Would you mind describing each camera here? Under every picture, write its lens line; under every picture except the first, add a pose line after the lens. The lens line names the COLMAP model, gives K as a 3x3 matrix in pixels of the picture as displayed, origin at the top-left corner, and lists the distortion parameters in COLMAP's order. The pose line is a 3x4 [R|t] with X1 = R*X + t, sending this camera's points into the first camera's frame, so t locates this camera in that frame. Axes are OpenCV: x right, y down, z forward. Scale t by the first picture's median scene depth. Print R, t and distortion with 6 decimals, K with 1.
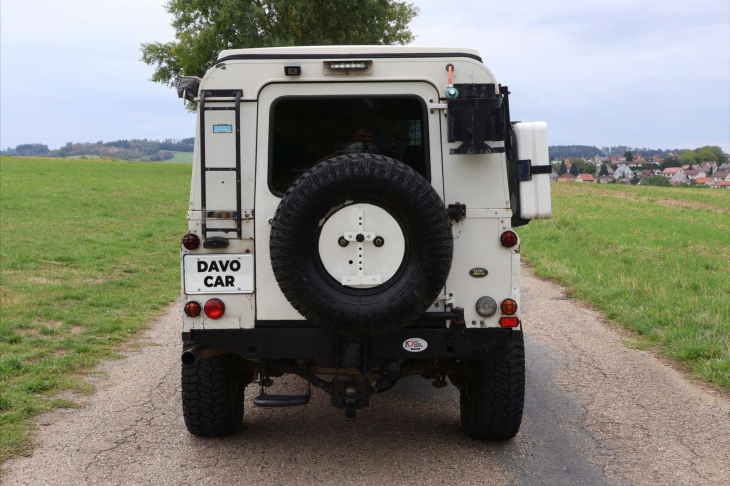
lens RADIAL K [[1082.9, 0, 339.7], [0, 1082.9, 254.3], [0, 0, 1]] dist [0.022865, 0.068156]
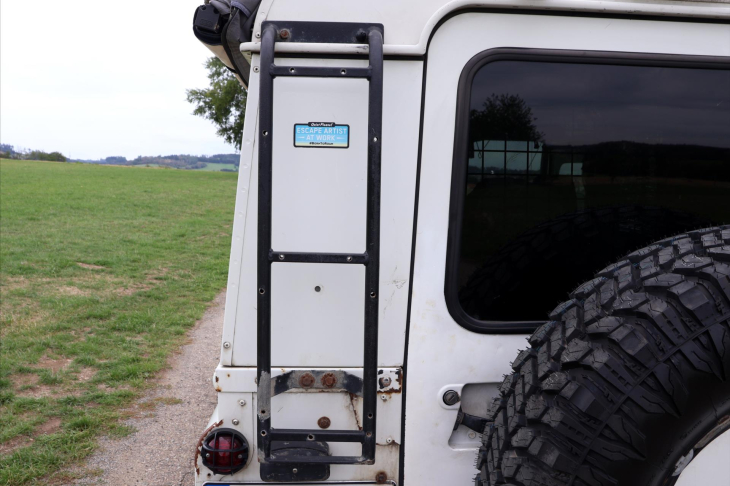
lens RADIAL K [[696.9, 0, 361.8], [0, 696.9, 230.6], [0, 0, 1]] dist [-0.106195, 0.019309]
pose [[0.997384, 0.019296, 0.069667, -0.108677], [-0.019165, 0.999813, -0.002540, -0.084104], [-0.069703, 0.001199, 0.997567, 0.767510]]
